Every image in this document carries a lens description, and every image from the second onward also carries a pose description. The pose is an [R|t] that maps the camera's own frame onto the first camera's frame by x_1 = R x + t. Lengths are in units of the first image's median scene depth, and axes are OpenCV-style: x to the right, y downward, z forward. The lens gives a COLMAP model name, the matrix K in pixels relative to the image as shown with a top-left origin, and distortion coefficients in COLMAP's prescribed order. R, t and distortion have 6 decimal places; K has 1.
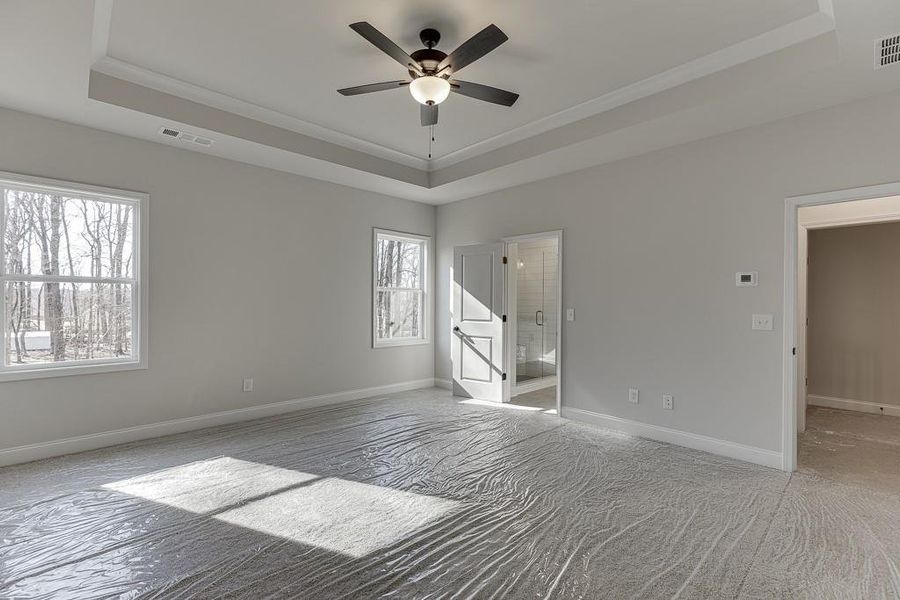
lens RADIAL K [[400.9, 0, 456.1], [0, 400.9, 304.3], [0, 0, 1]] dist [0.007573, -0.002284]
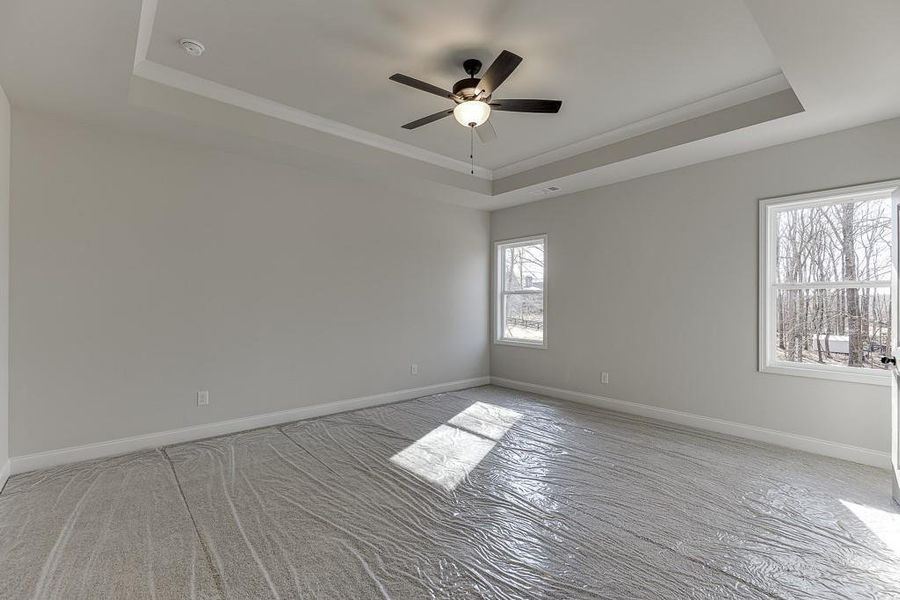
lens RADIAL K [[400.9, 0, 456.2], [0, 400.9, 300.2], [0, 0, 1]] dist [0.007573, -0.002284]
pose [[-0.048190, -0.015468, -0.998718, 0.924063], [-0.008559, 0.999850, -0.015073, 0.001386], [0.998802, 0.007821, -0.048315, 0.894253]]
